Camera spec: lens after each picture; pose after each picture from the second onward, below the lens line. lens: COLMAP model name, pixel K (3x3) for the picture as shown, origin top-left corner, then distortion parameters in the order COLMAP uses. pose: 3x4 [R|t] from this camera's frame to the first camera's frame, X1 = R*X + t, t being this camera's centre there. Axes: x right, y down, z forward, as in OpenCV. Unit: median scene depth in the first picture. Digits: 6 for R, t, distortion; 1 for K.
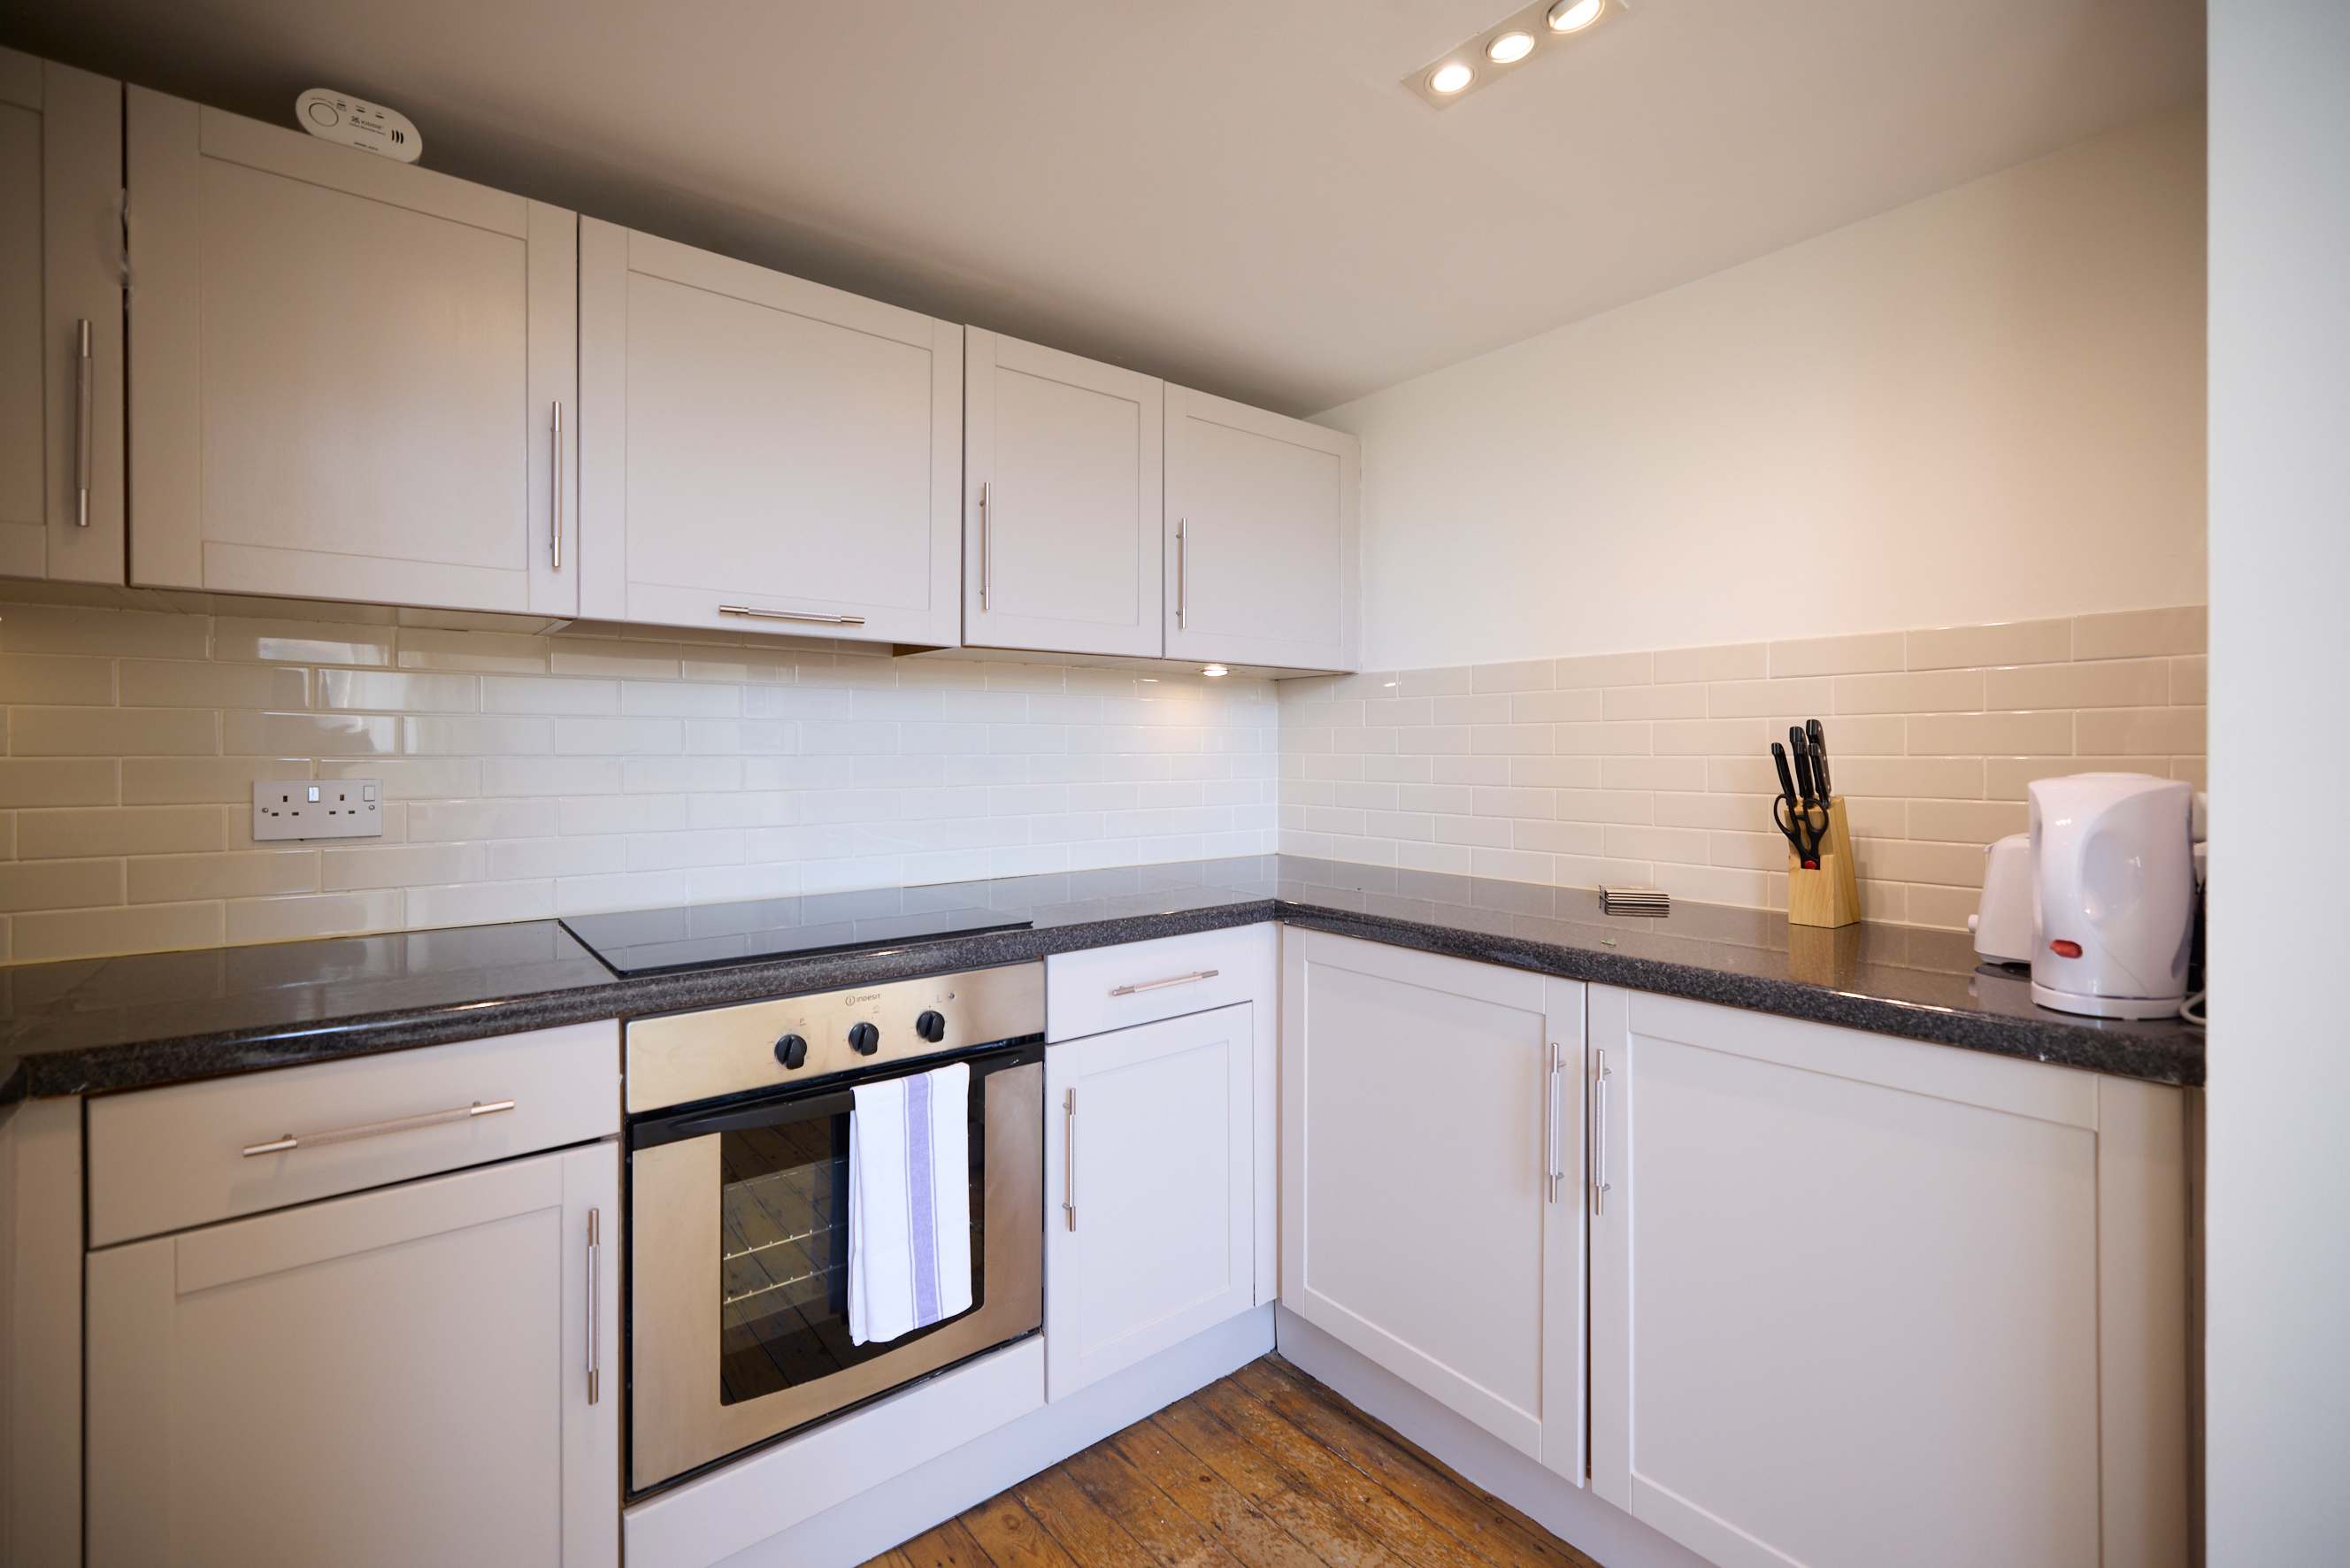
lens RADIAL K [[1016.2, 0, 1175.6], [0, 1016.2, 756.3], [0, 0, 1]] dist [0.000138, -0.000108]
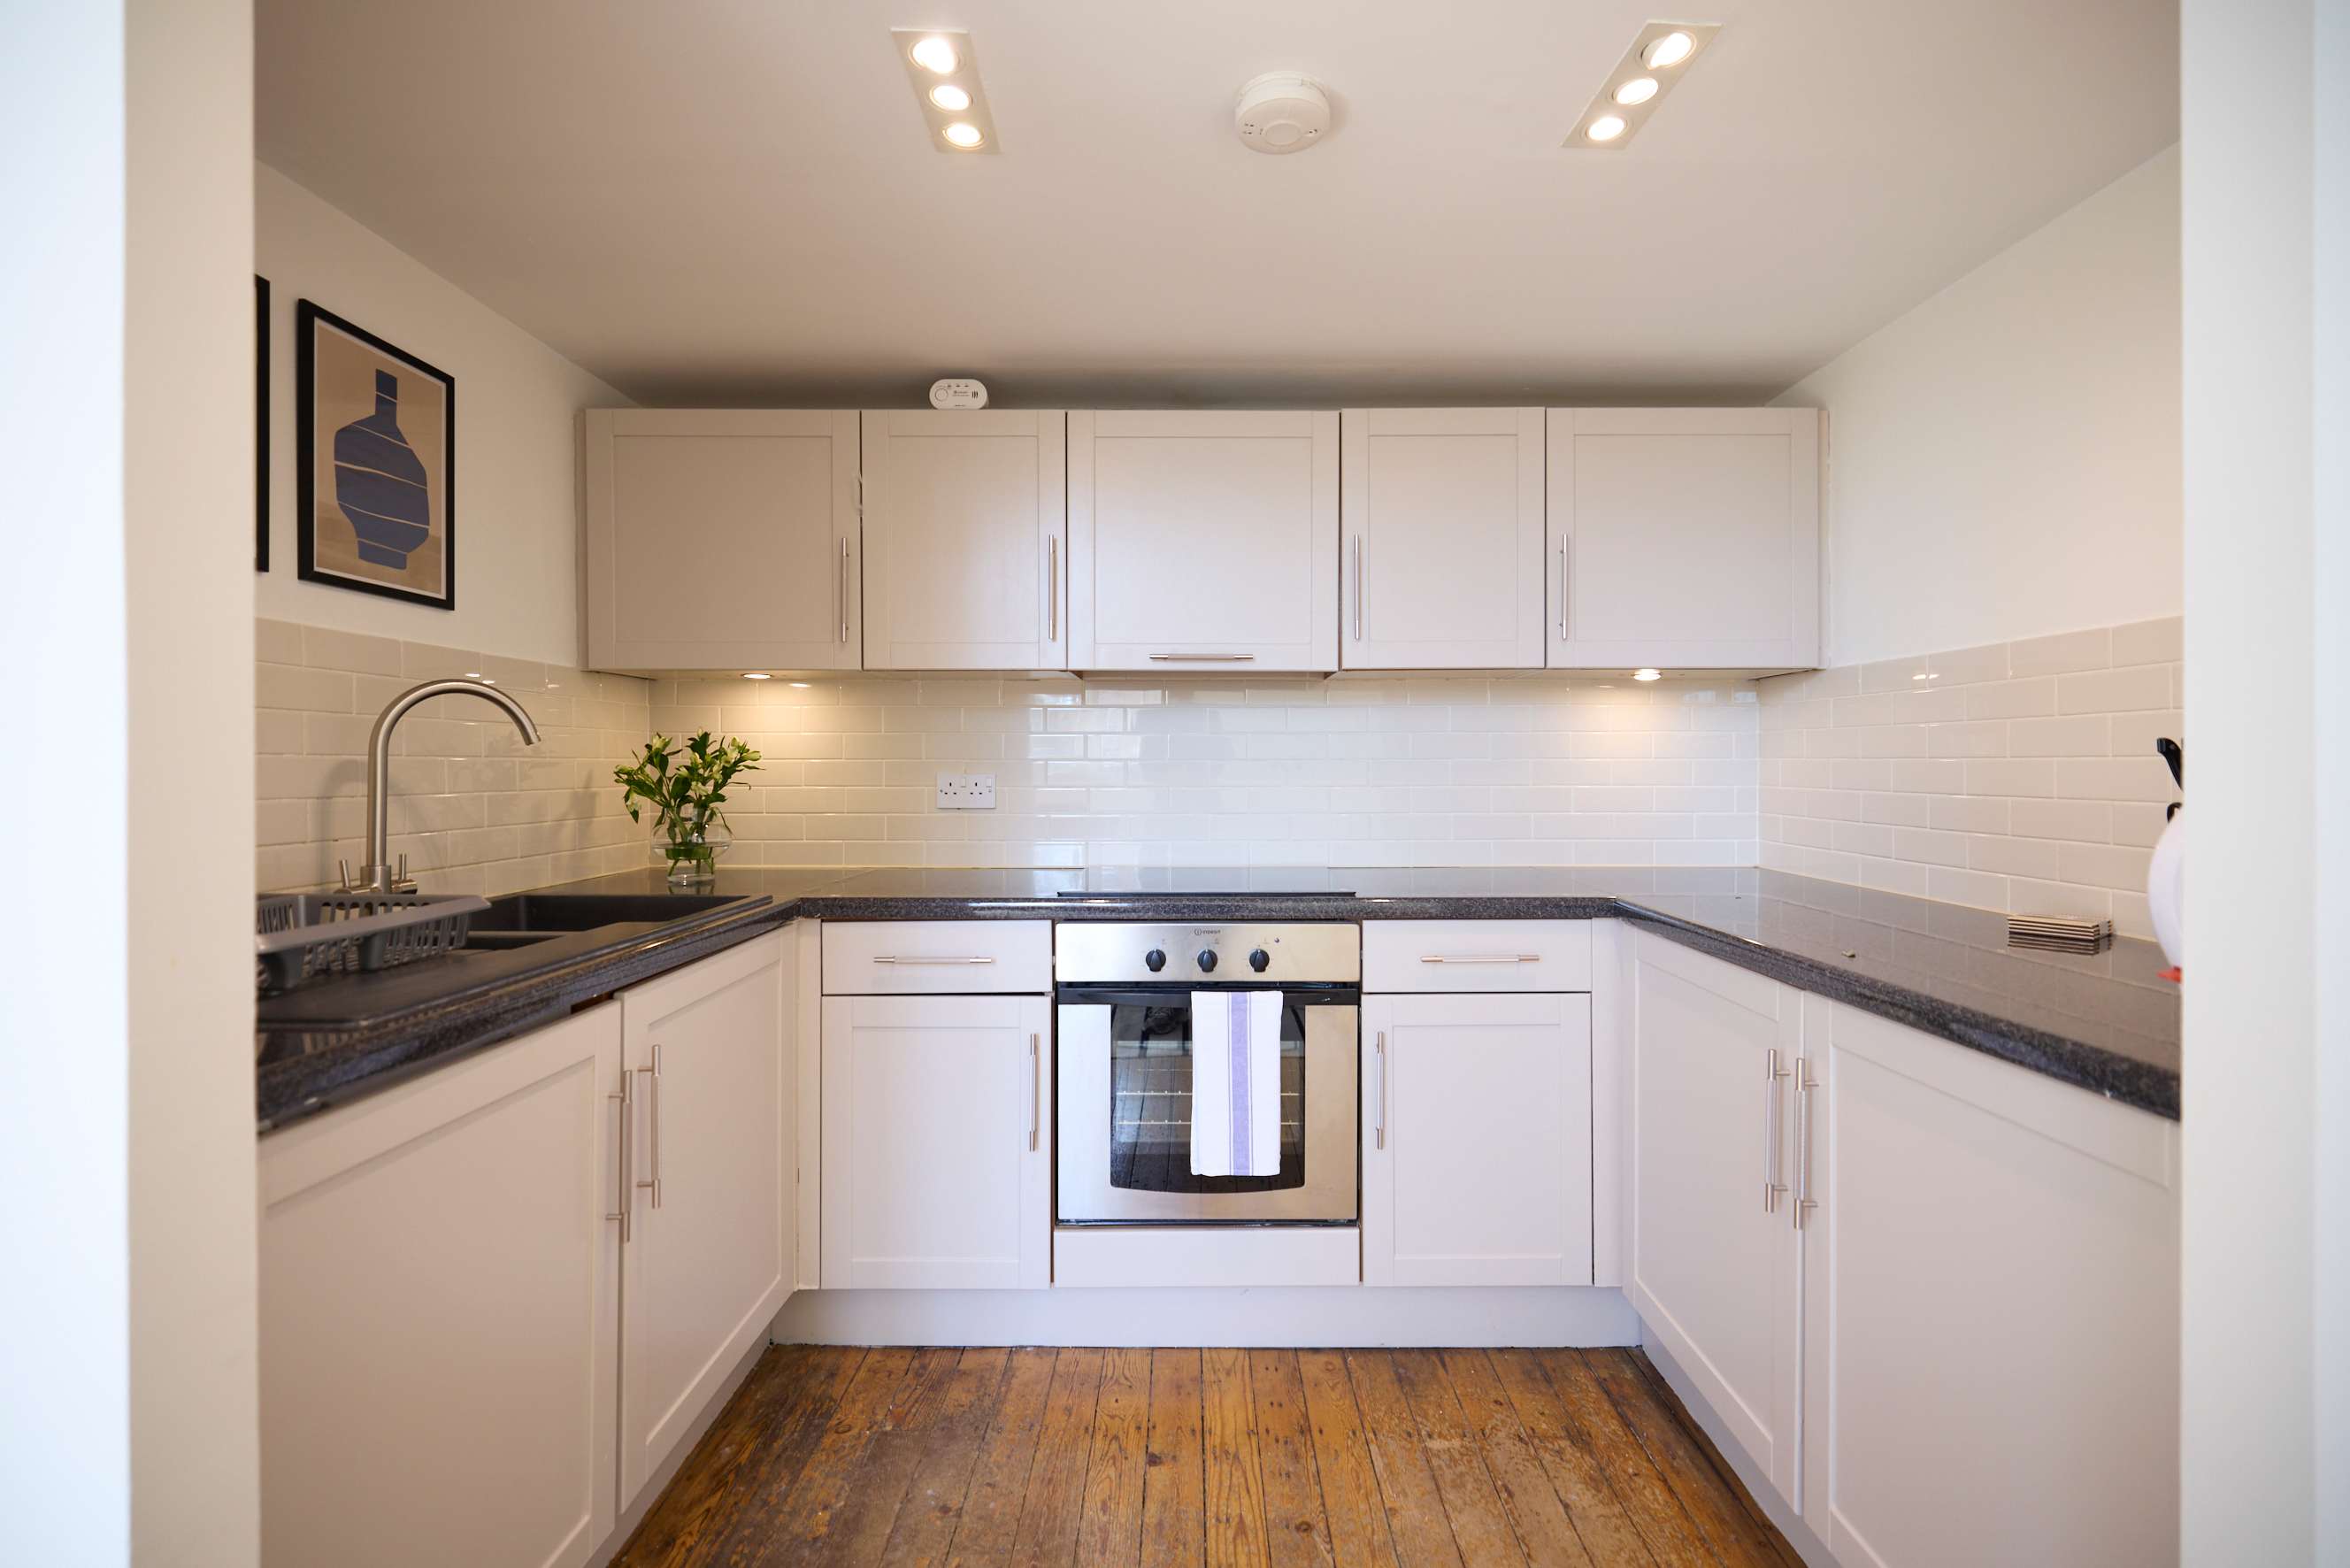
lens RADIAL K [[1046.1, 0, 1188.4], [0, 1046.1, 770.8], [0, 0, 1]] dist [0.000495, 0.000168]
pose [[0.780526, 0.003582, -0.625114, 0.522954], [-0.002515, 0.999993, 0.002589, 0.012641], [0.625119, -0.000448, 0.780529, -0.124841]]
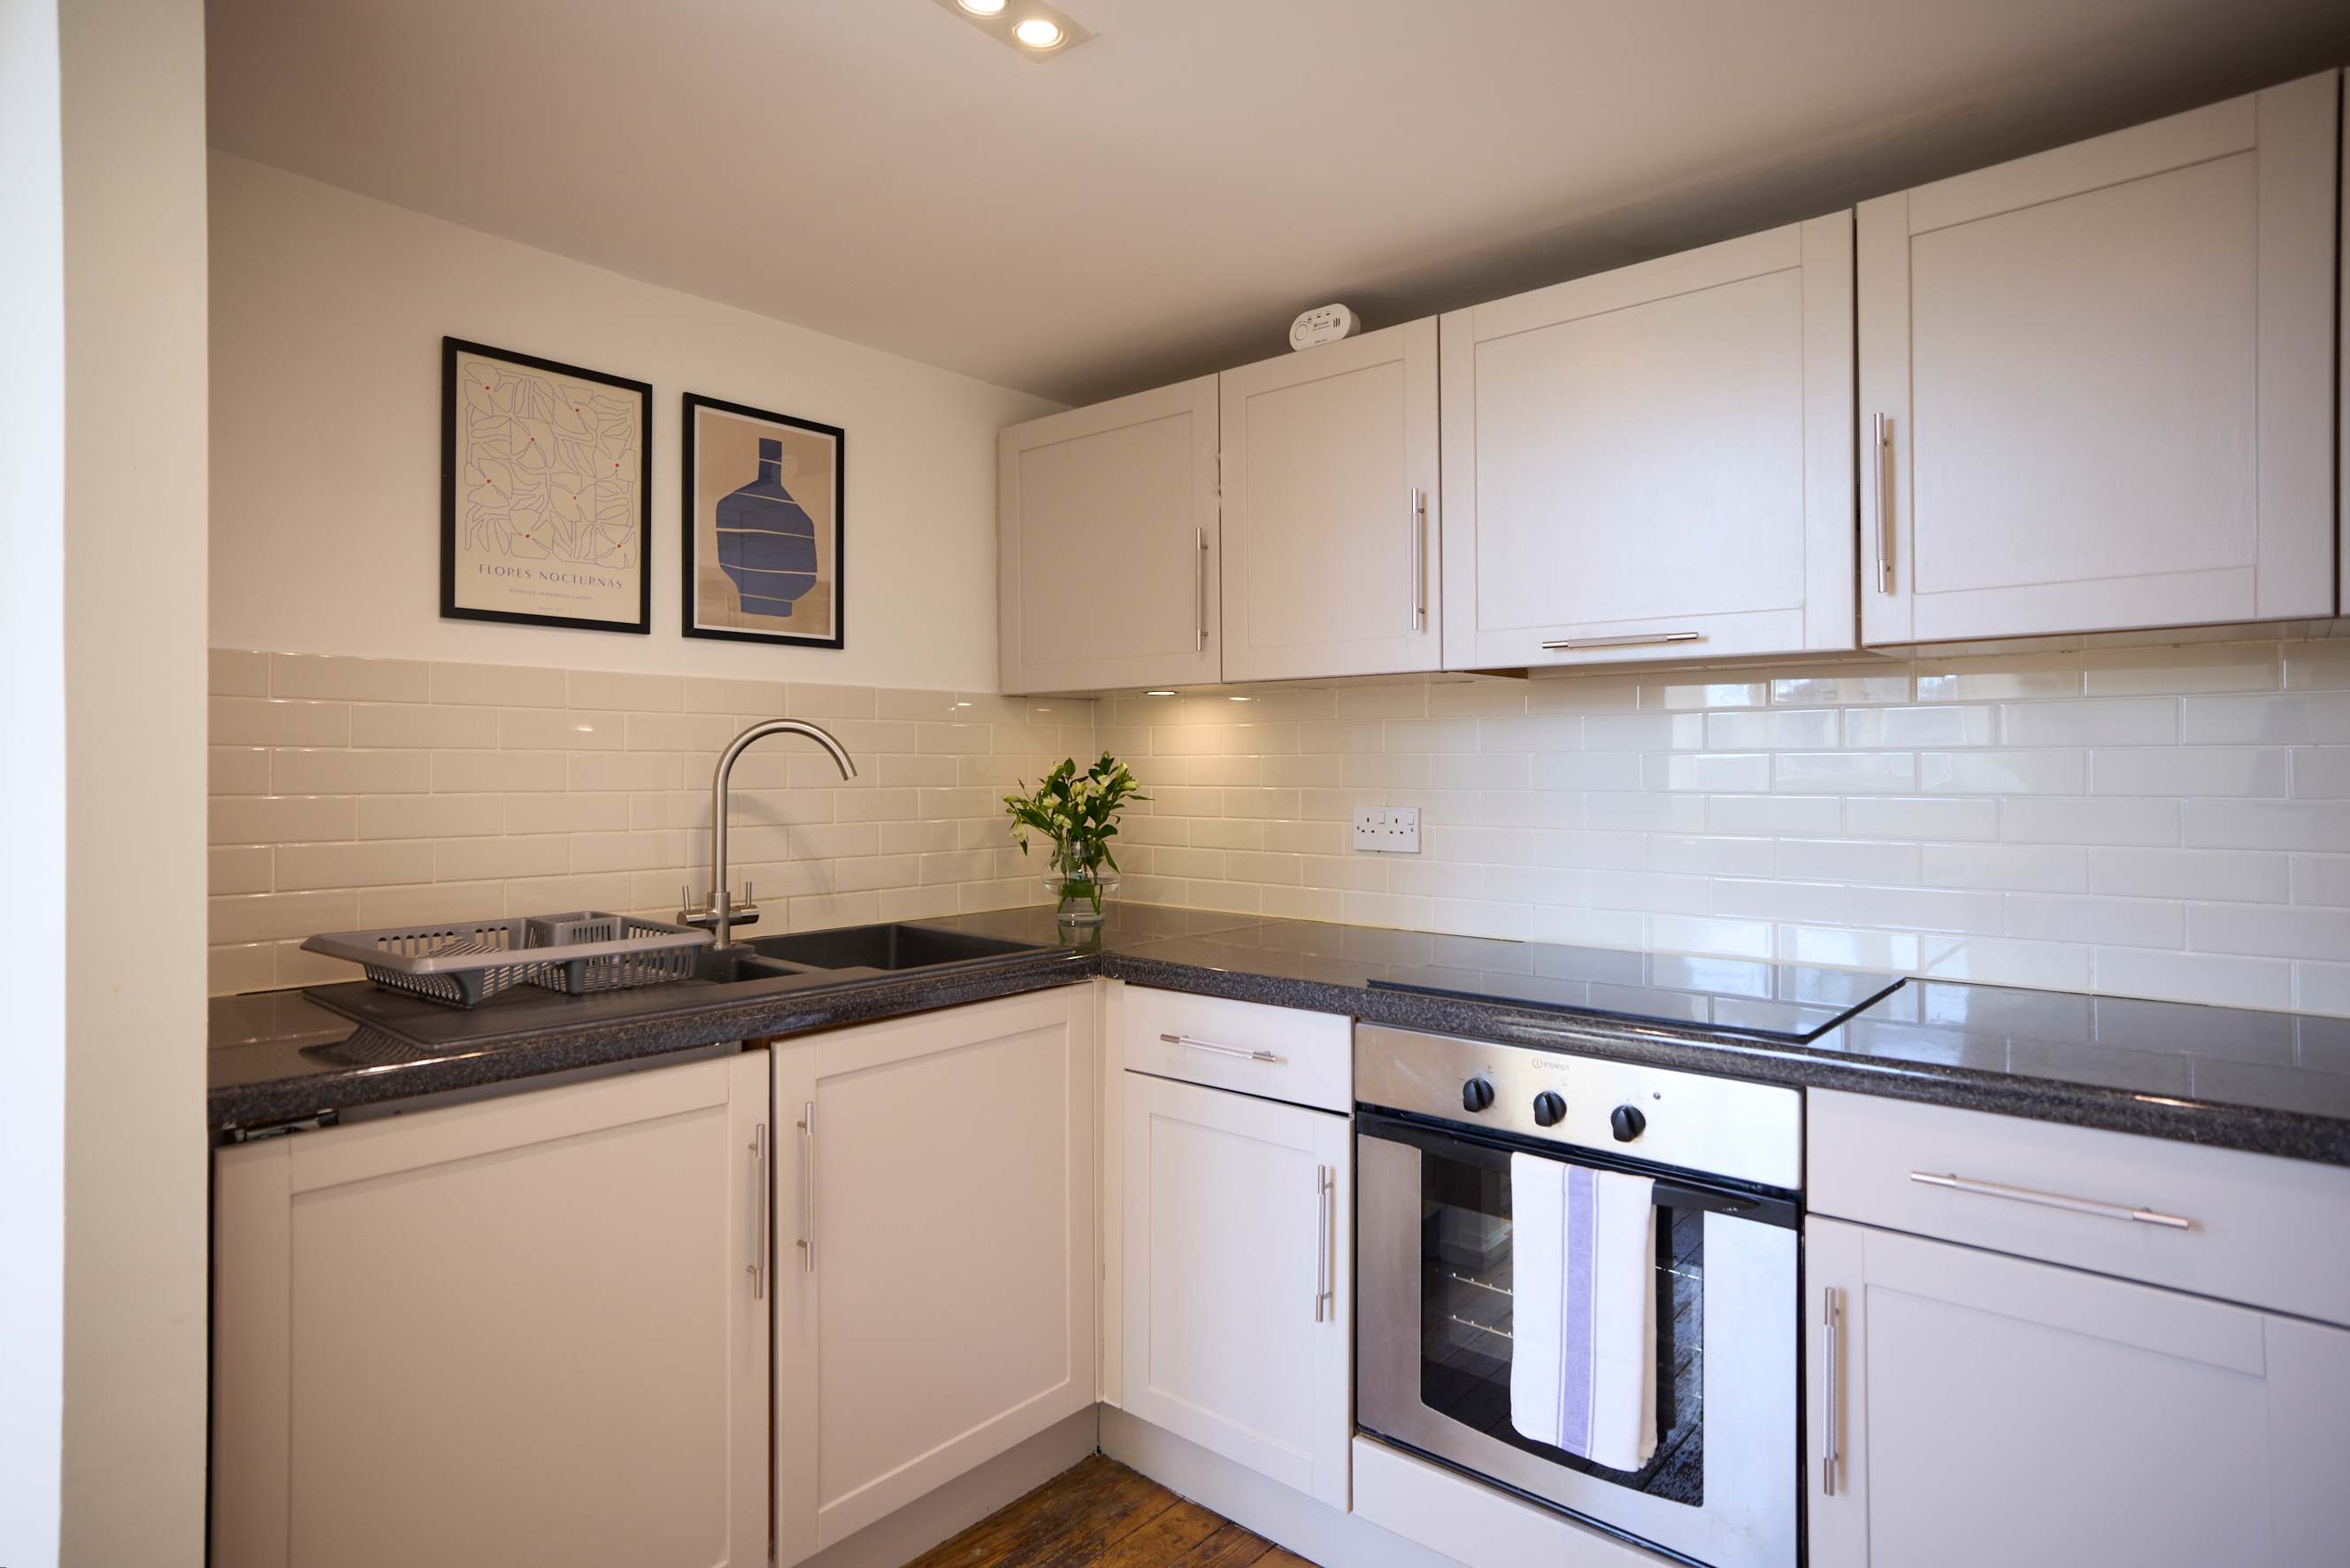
lens RADIAL K [[1238.4, 0, 1179.2], [0, 1238.4, 765.4], [0, 0, 1]] dist [-0.024162, 0.000185]
pose [[0.187201, -0.001730, -0.982320, 0.662219], [-0.002255, 0.999995, -0.002191, -0.025340], [0.982319, 0.002625, 0.187197, 0.428730]]
